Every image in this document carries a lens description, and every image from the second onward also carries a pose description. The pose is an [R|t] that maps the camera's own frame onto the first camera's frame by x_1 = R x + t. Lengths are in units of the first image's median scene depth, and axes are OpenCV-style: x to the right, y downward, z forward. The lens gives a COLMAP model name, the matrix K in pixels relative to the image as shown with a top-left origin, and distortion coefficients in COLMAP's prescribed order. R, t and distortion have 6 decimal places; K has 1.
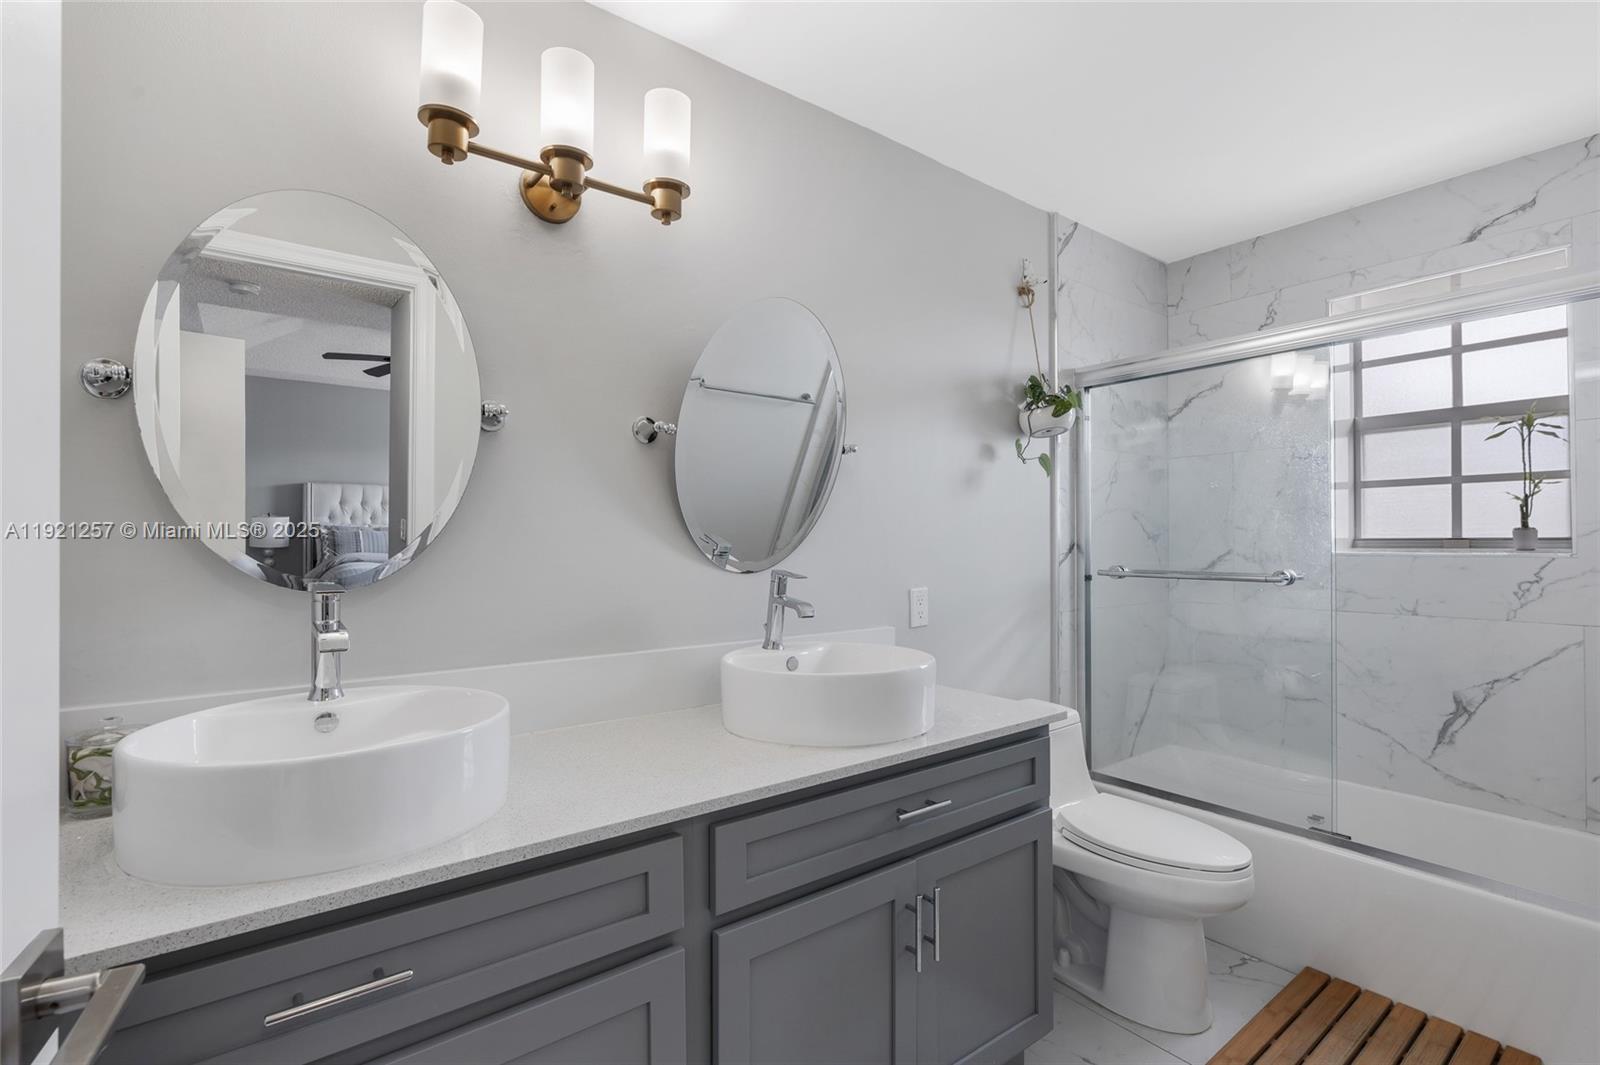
lens RADIAL K [[738.1, 0, 800.0], [0, 738.1, 532.5], [0, 0, 1]] dist [0.001276, 0.000549]
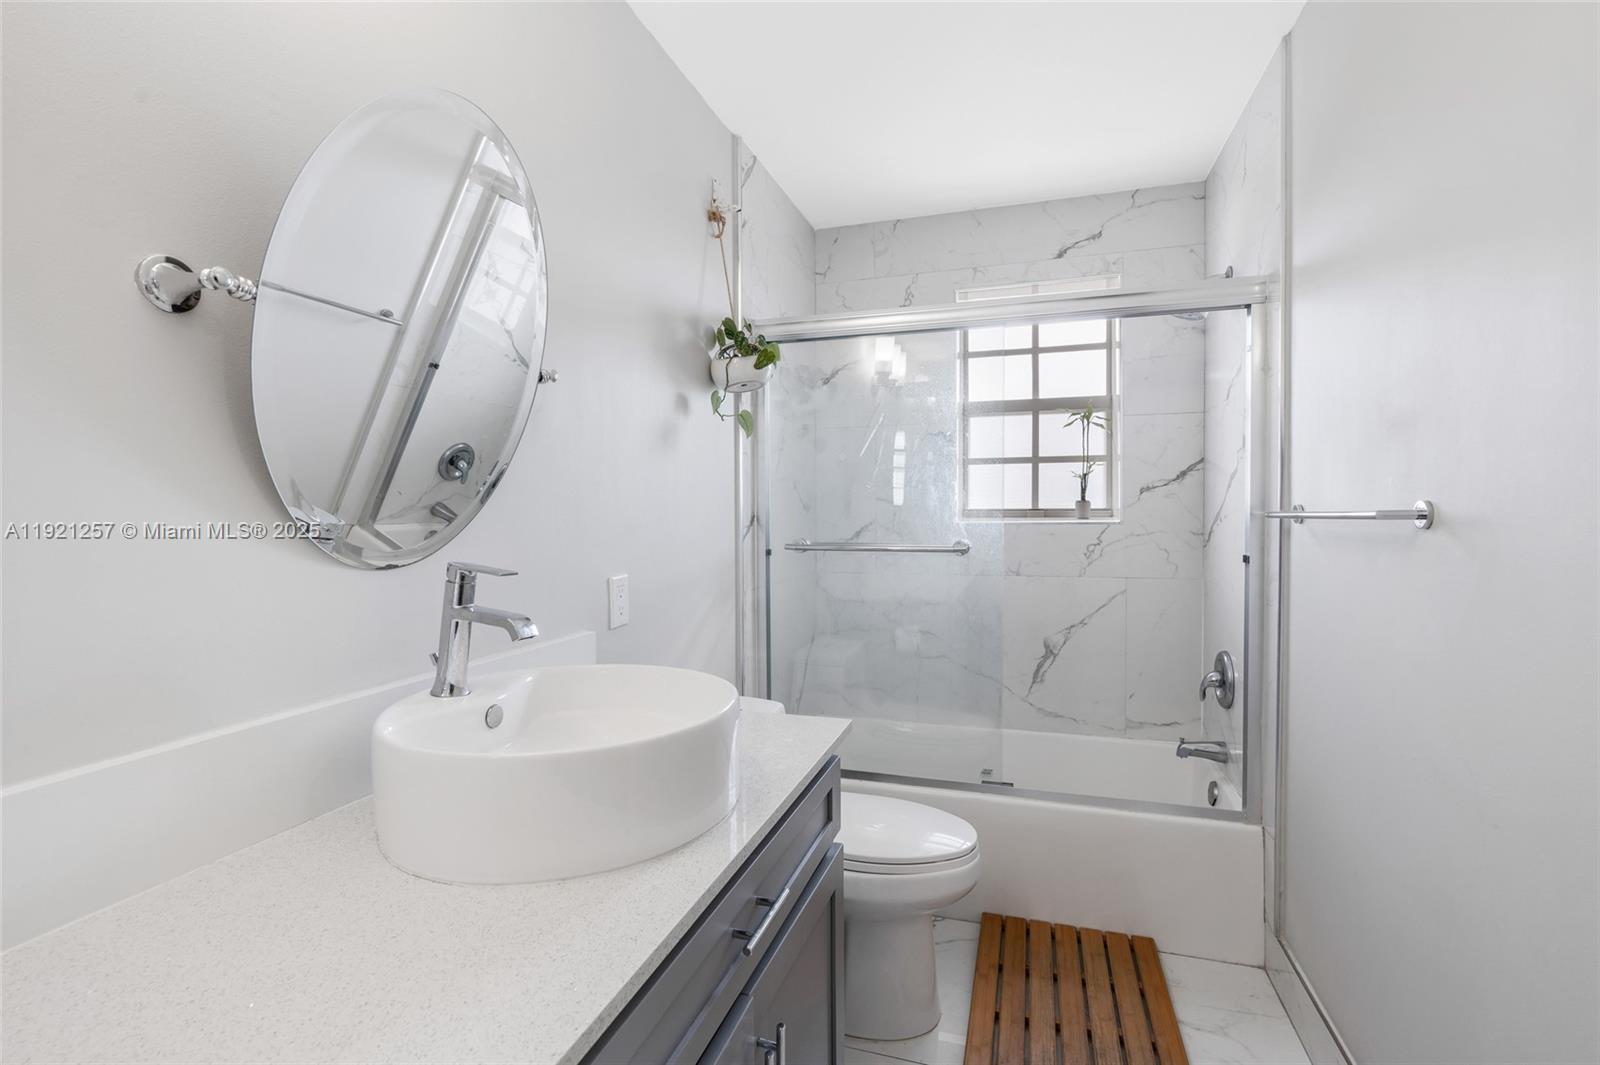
lens RADIAL K [[730.8, 0, 802.3], [0, 730.8, 524.9], [0, 0, 1]] dist [-0.005594, 0.000980]
pose [[0.820668, -0.012774, 0.571263, -0.101095], [-0.003967, 0.999599, 0.028050, 0.001941], [-0.571392, -0.025286, 0.820287, 0.260305]]
